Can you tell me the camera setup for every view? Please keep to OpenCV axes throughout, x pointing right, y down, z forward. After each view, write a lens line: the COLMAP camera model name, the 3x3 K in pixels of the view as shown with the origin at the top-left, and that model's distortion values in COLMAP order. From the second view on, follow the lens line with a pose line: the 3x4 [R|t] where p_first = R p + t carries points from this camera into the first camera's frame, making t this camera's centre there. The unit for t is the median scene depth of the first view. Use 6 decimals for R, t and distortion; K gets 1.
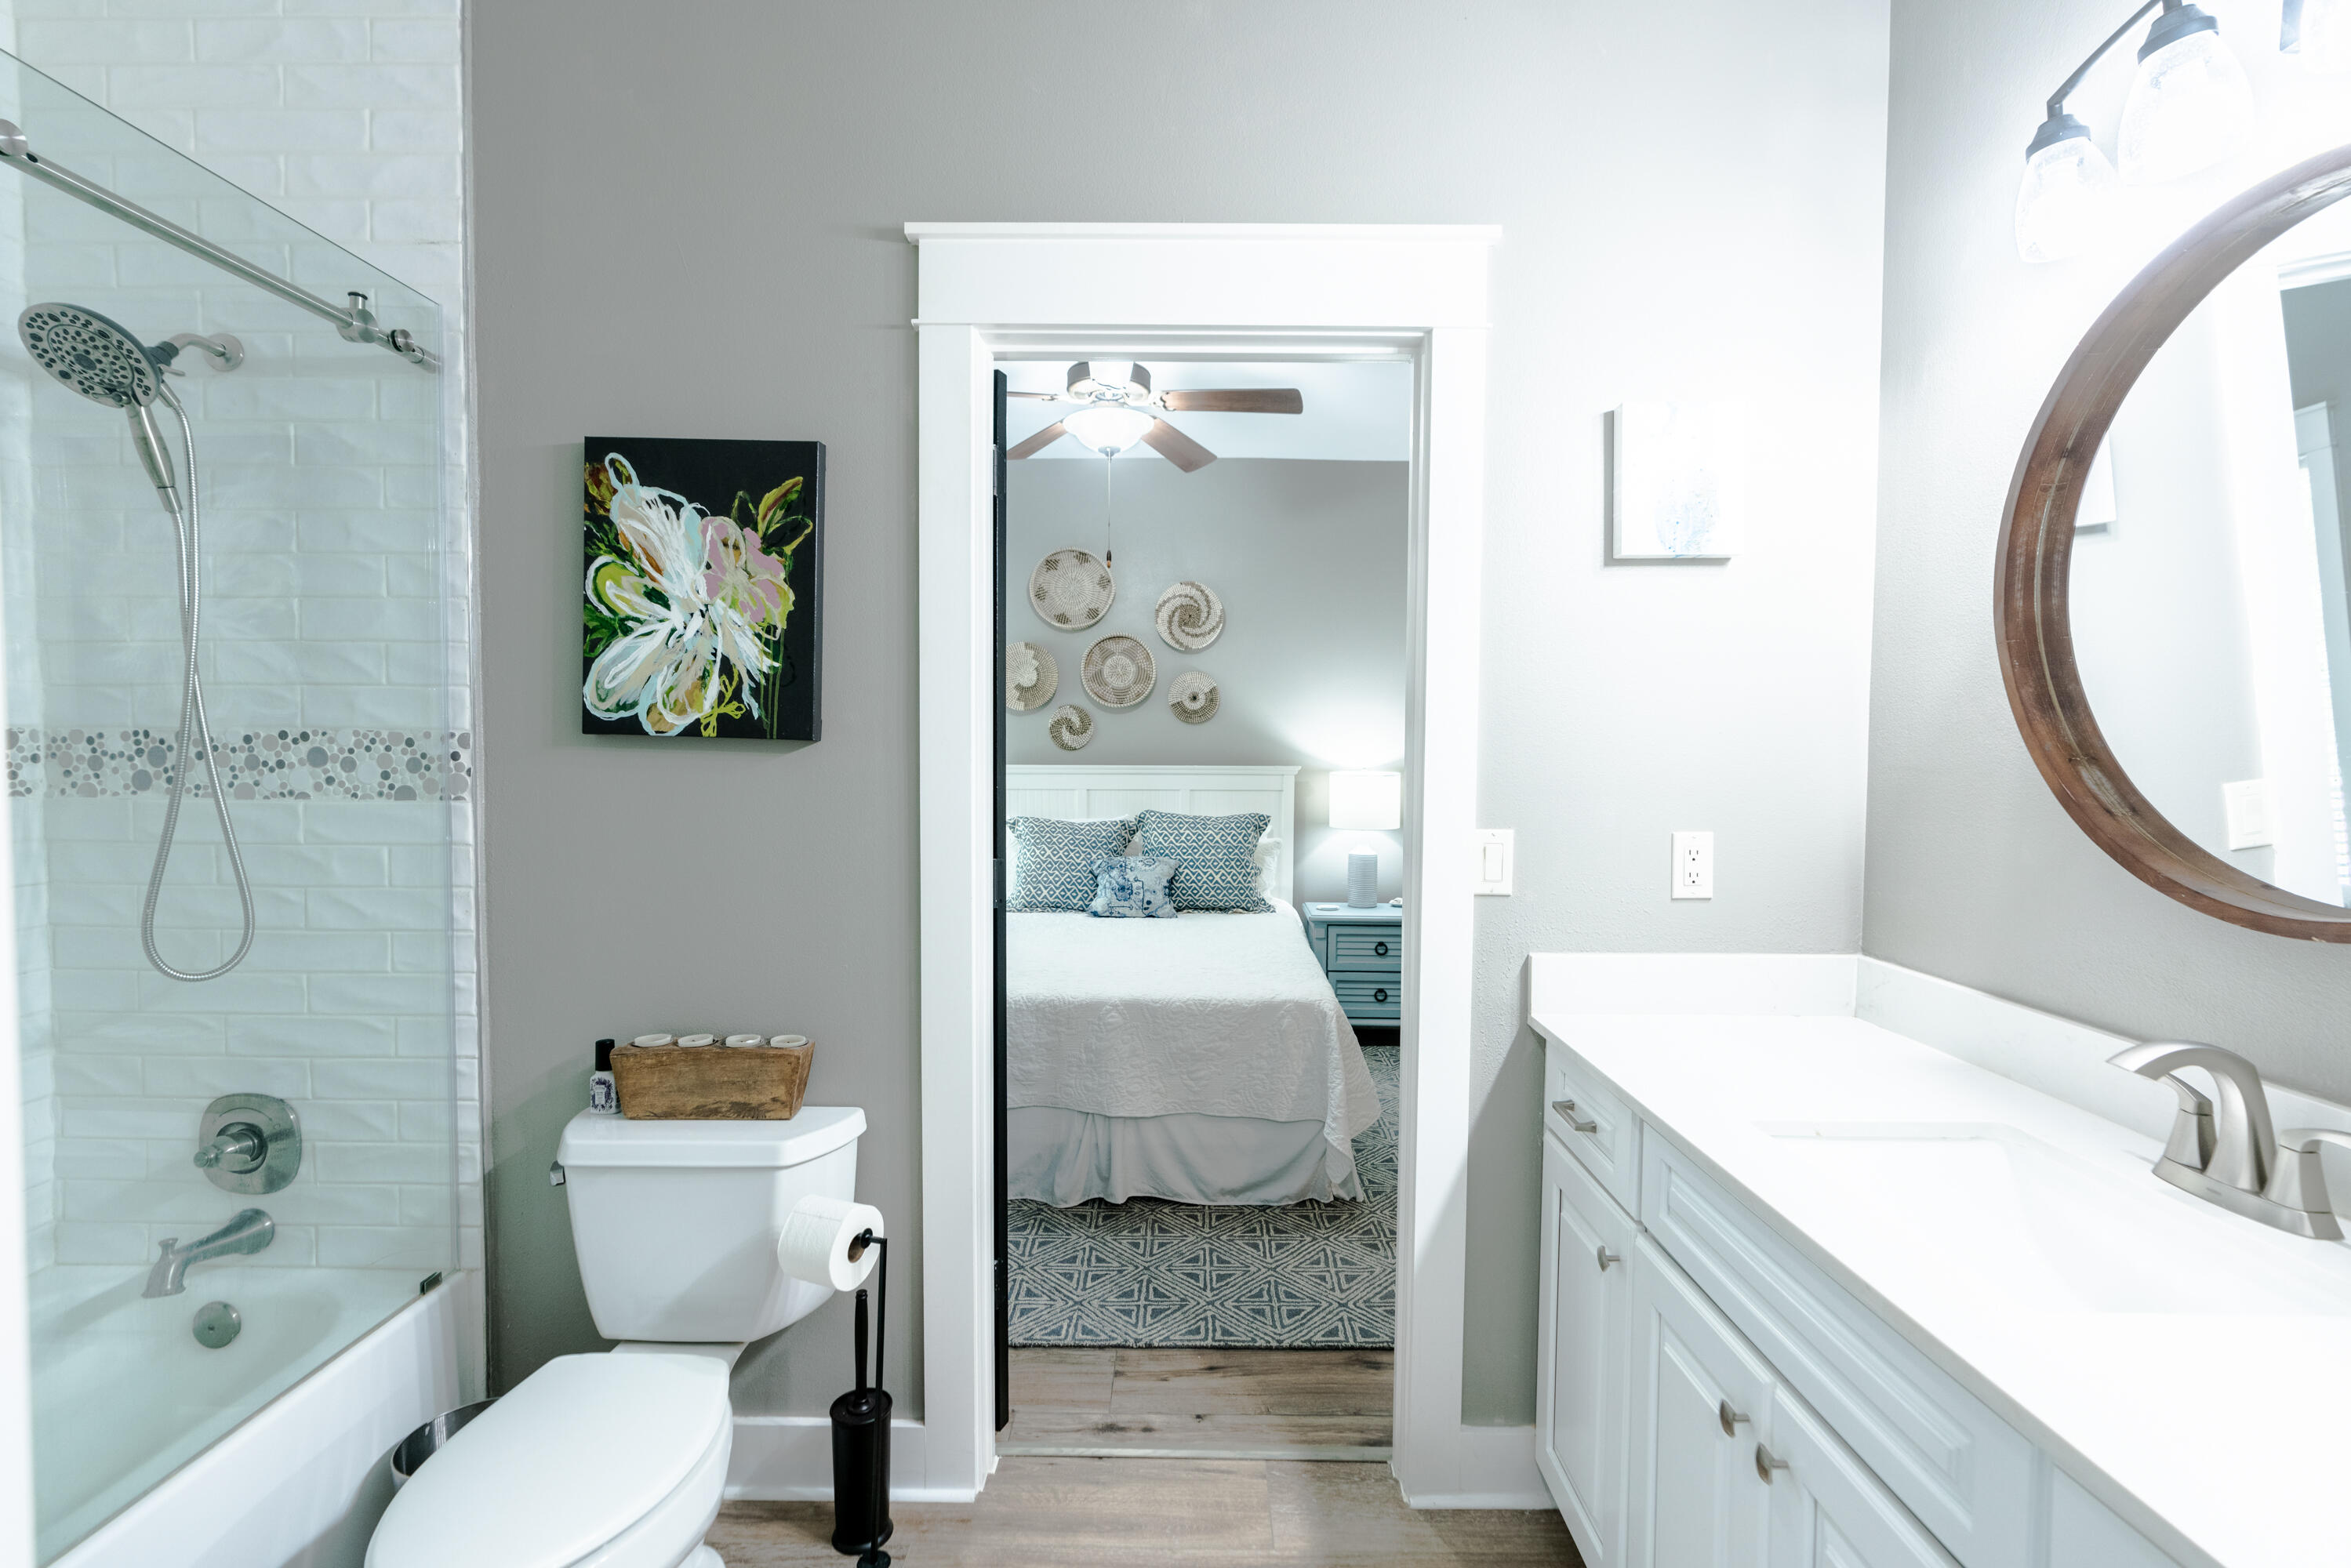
lens RADIAL K [[1058.6, 0, 1177.5], [0, 1058.6, 794.3], [0, 0, 1]] dist [-0.006302, 0.000220]
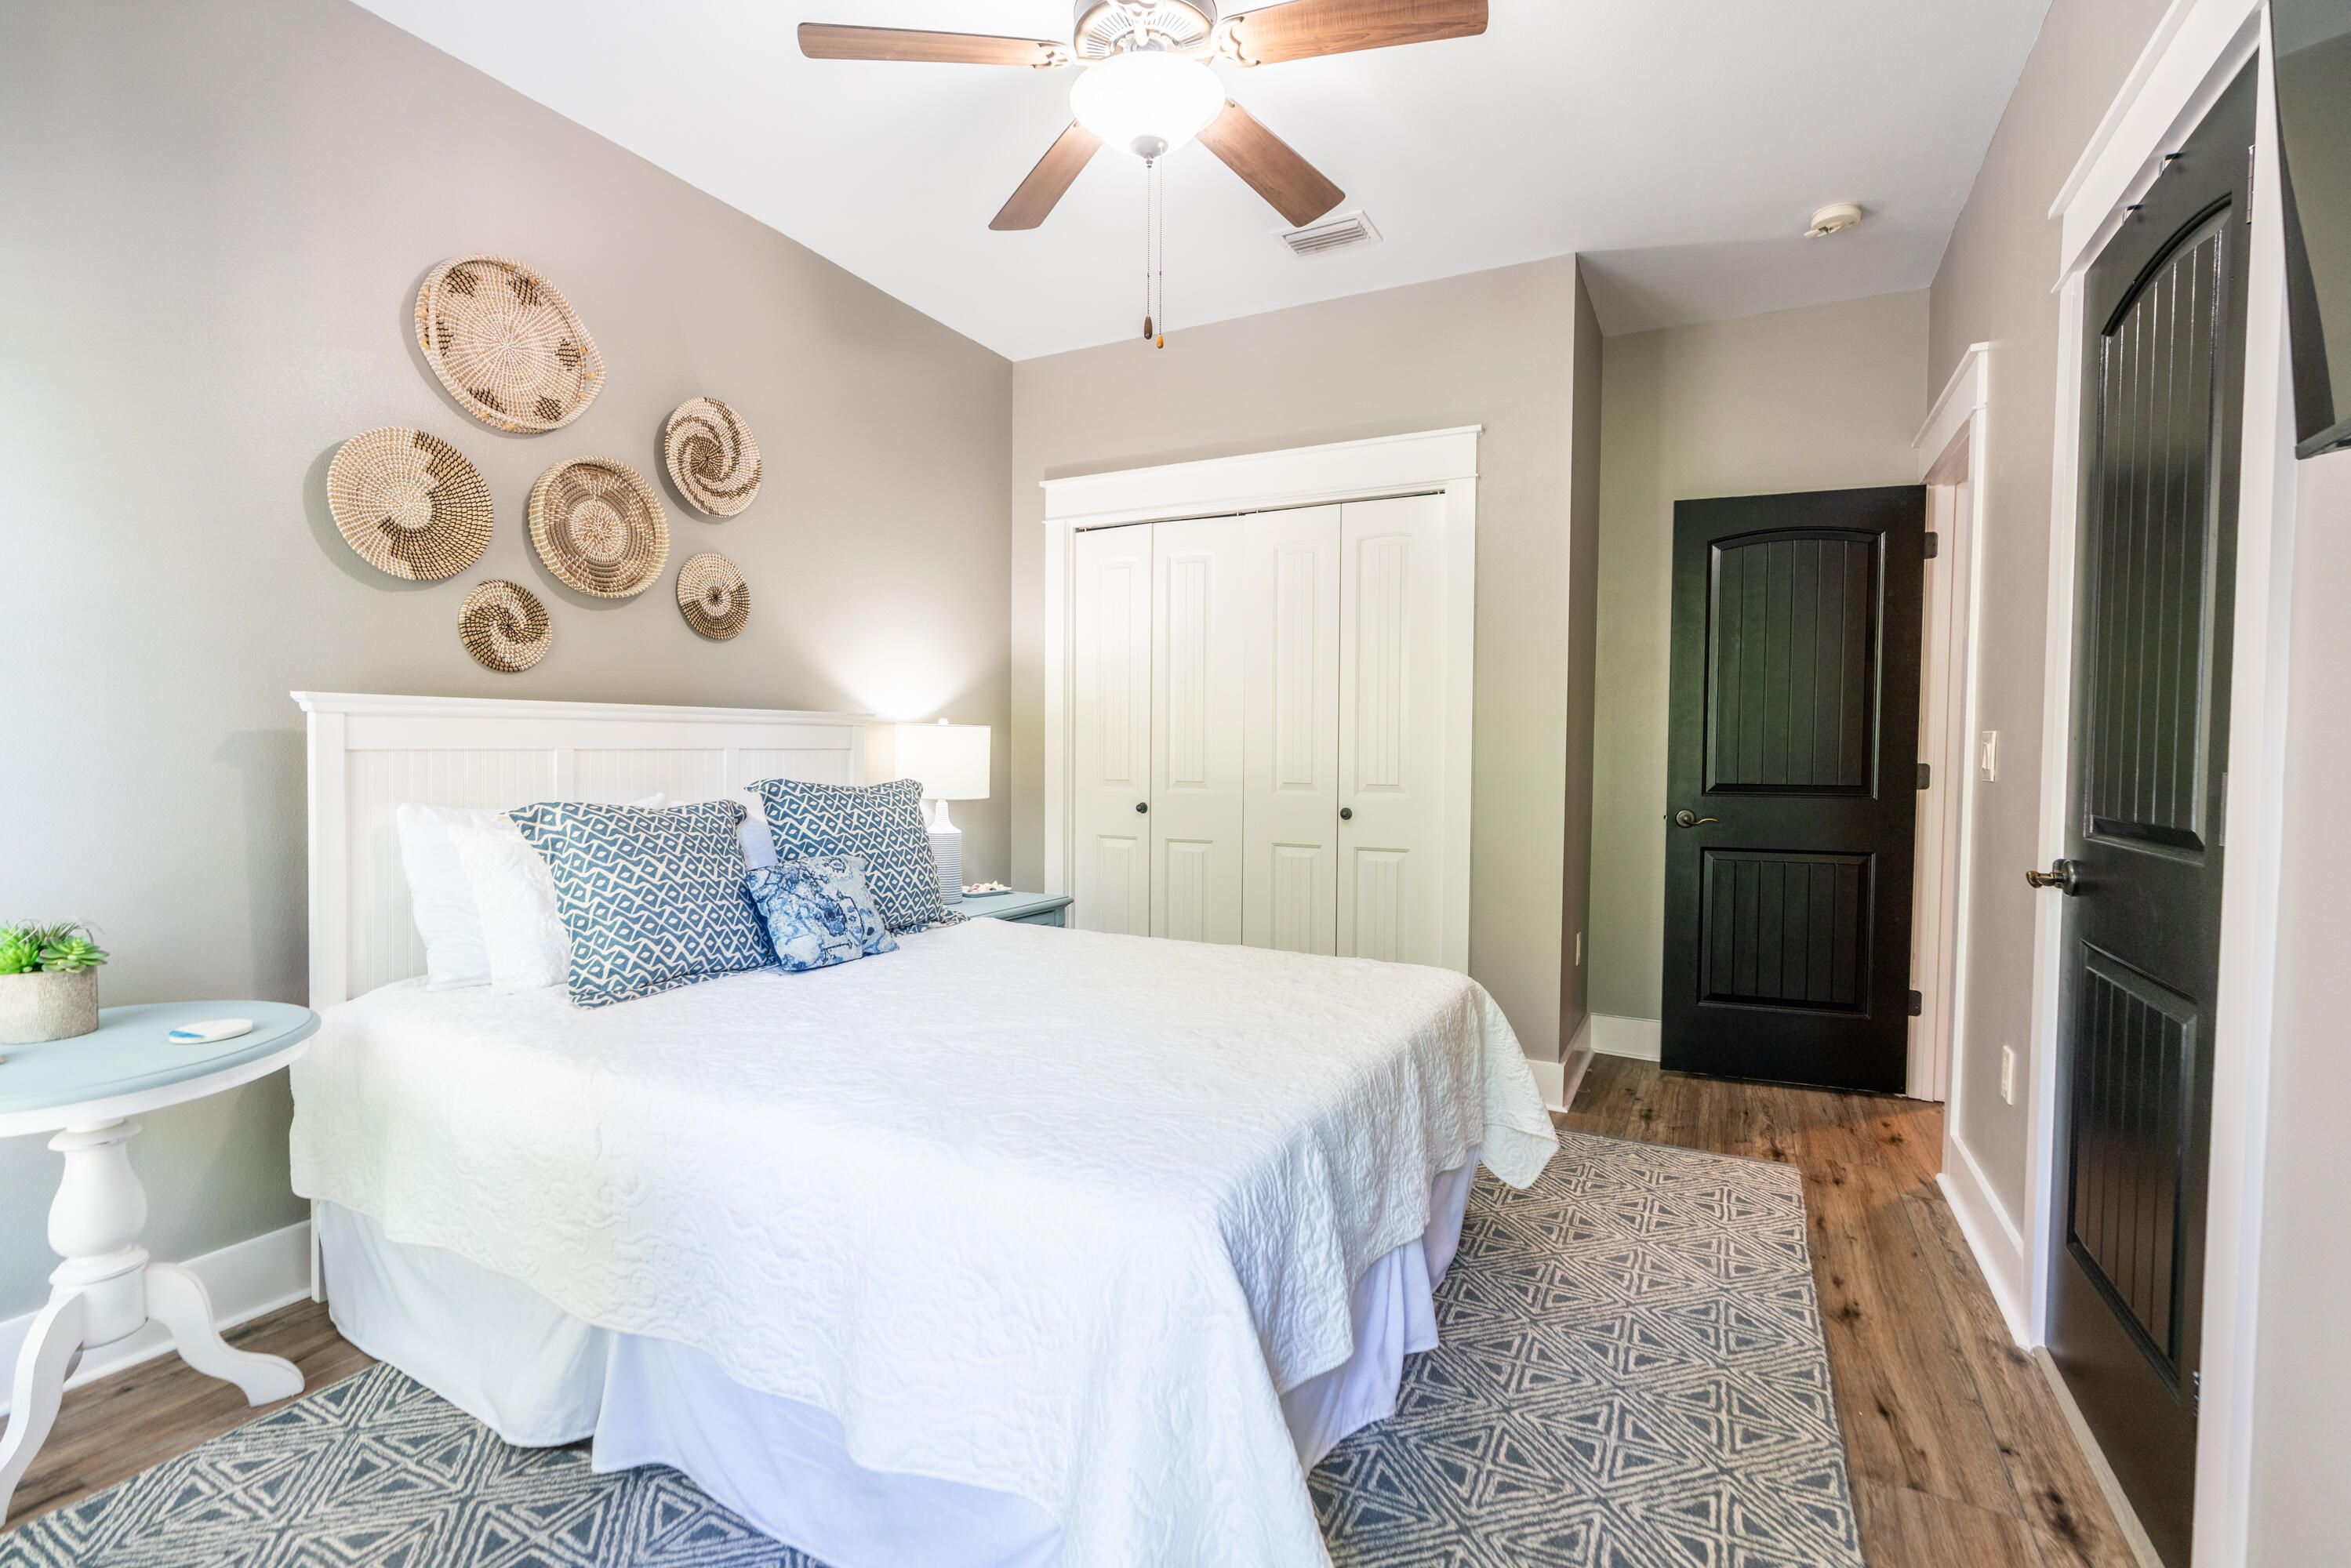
lens RADIAL K [[1058.6, 0, 1177.5], [0, 1058.6, 794.3], [0, 0, 1]] dist [-0.006302, 0.000220]
pose [[0.449575, -0.043110, 0.892202, -0.411032], [0.034842, 0.998921, 0.030710, 0.011737], [-0.892563, 0.017279, 0.450592, 0.500197]]
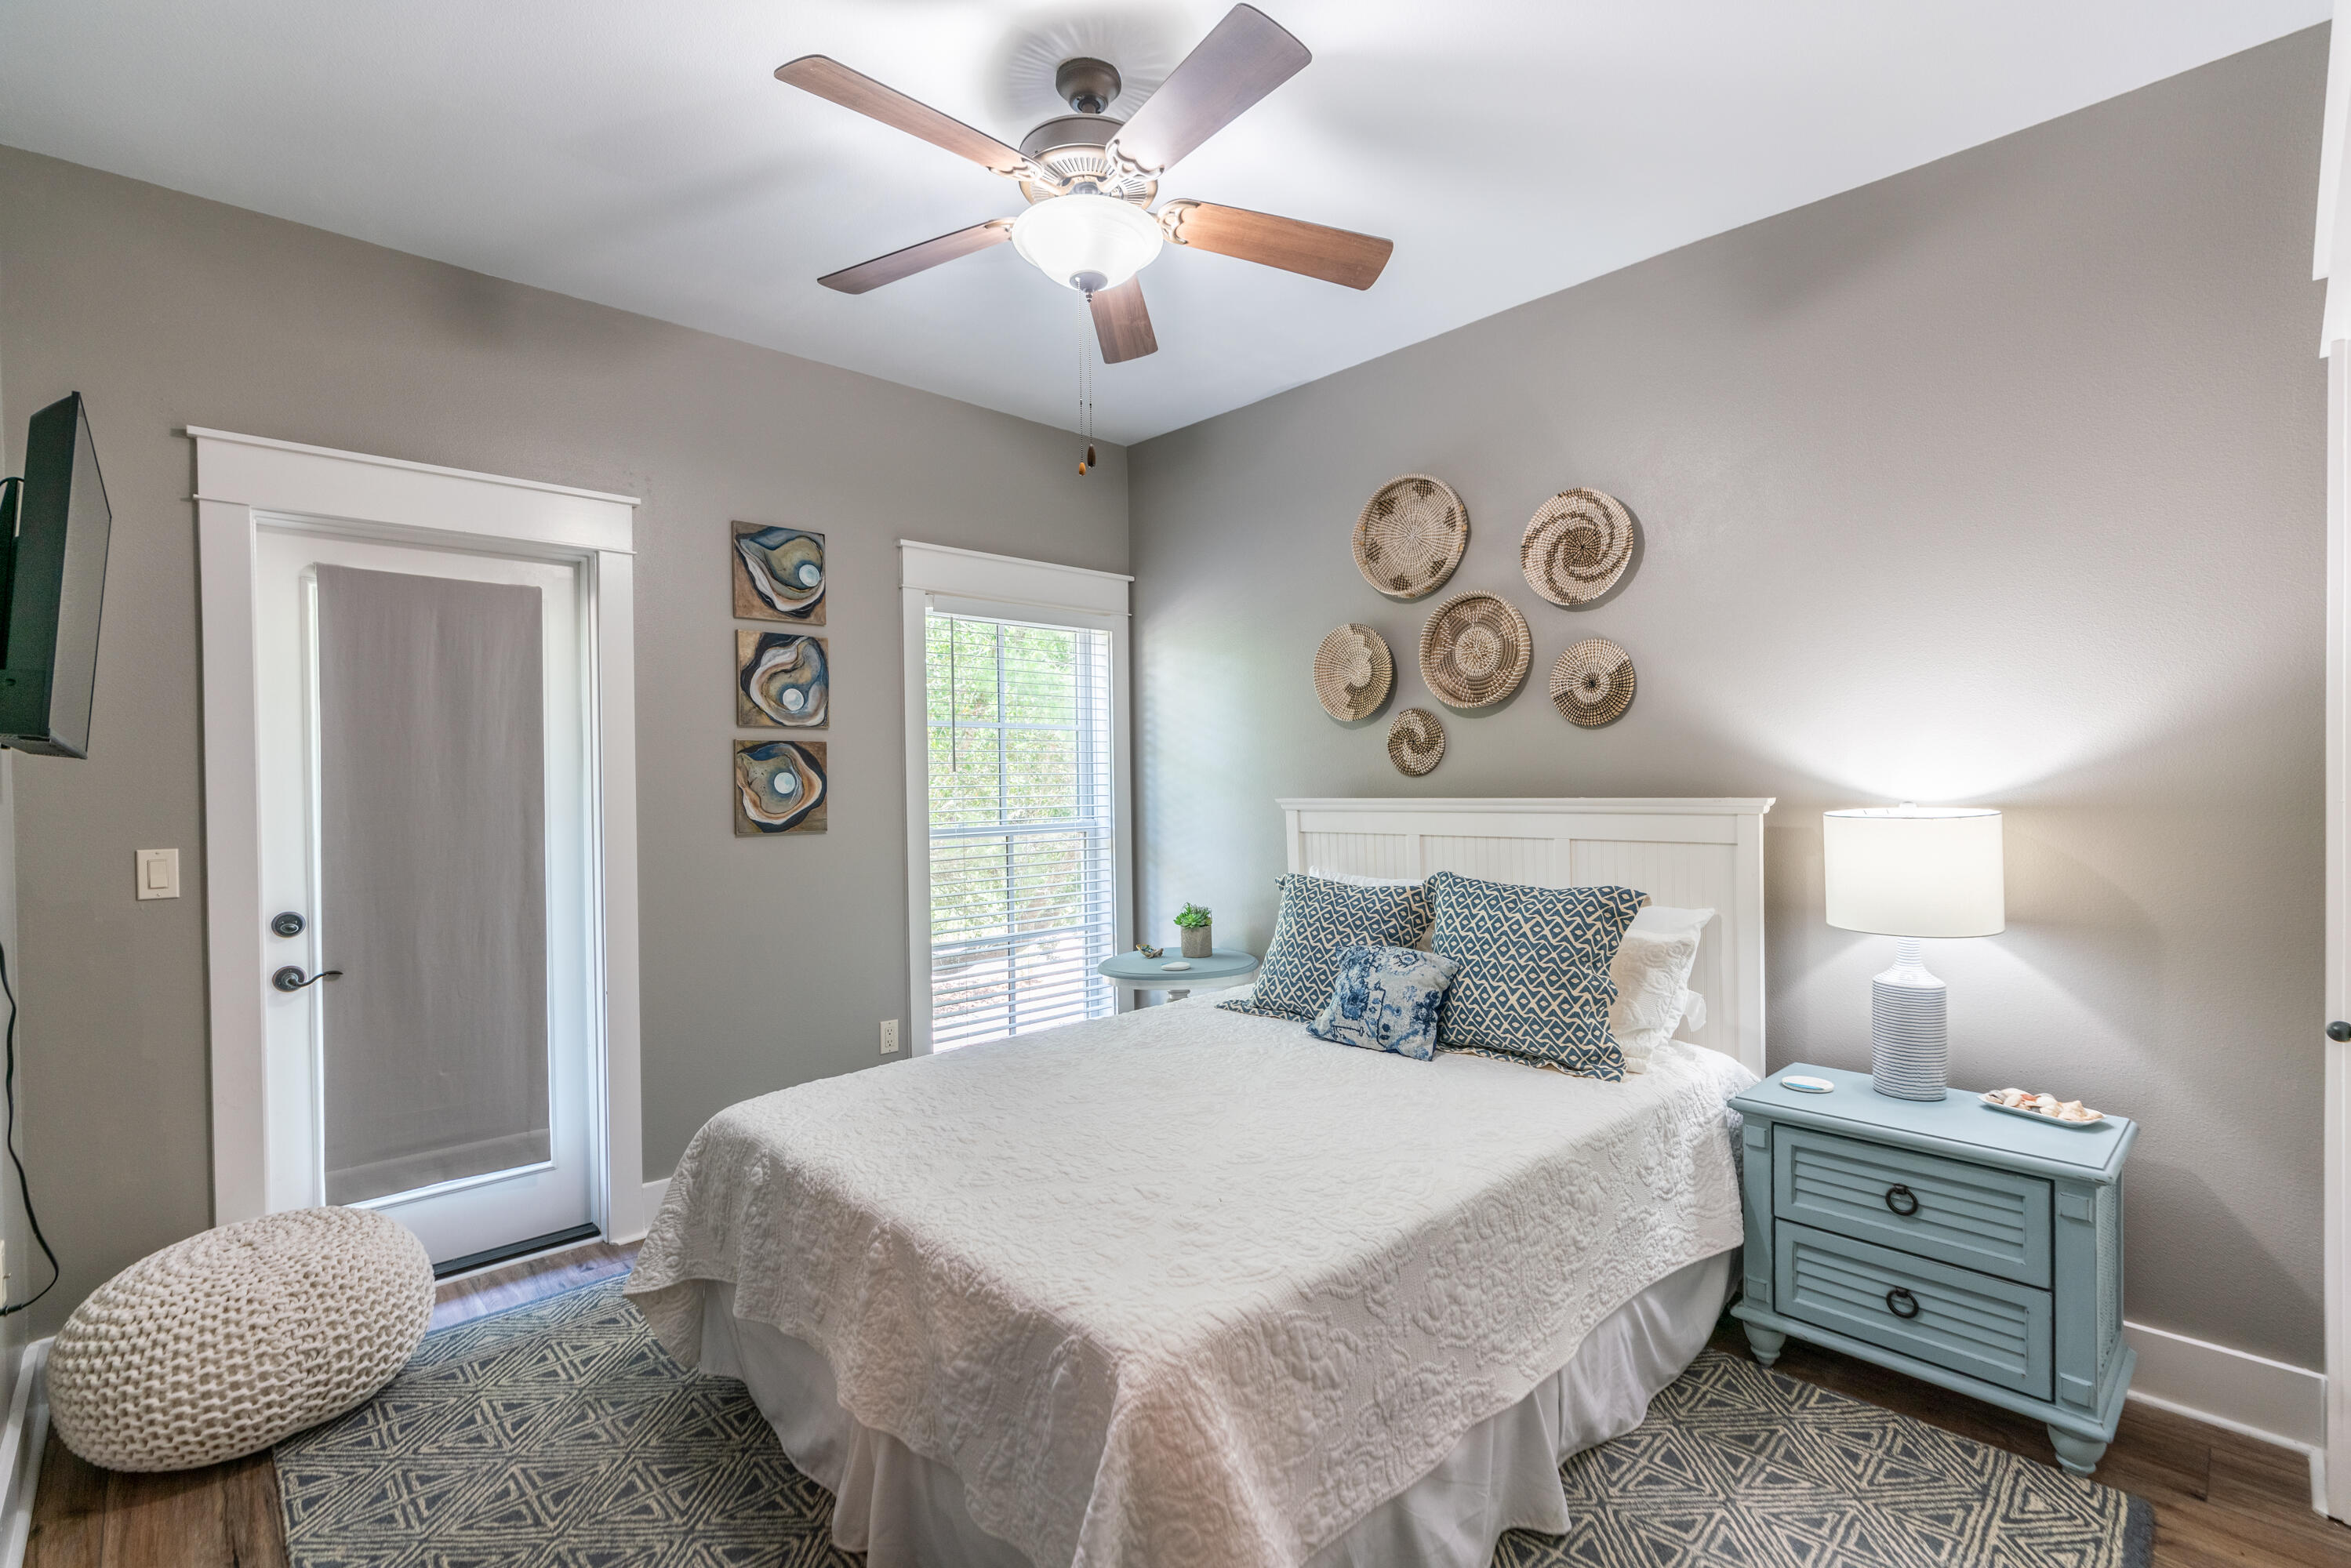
lens RADIAL K [[1058.6, 0, 1177.5], [0, 1058.6, 794.3], [0, 0, 1]] dist [-0.006302, 0.000220]
pose [[0.704541, -0.007129, -0.709628, 0.274228], [-0.010342, 0.999740, -0.020312, -0.014744], [0.709588, 0.021650, 0.704284, 0.423510]]
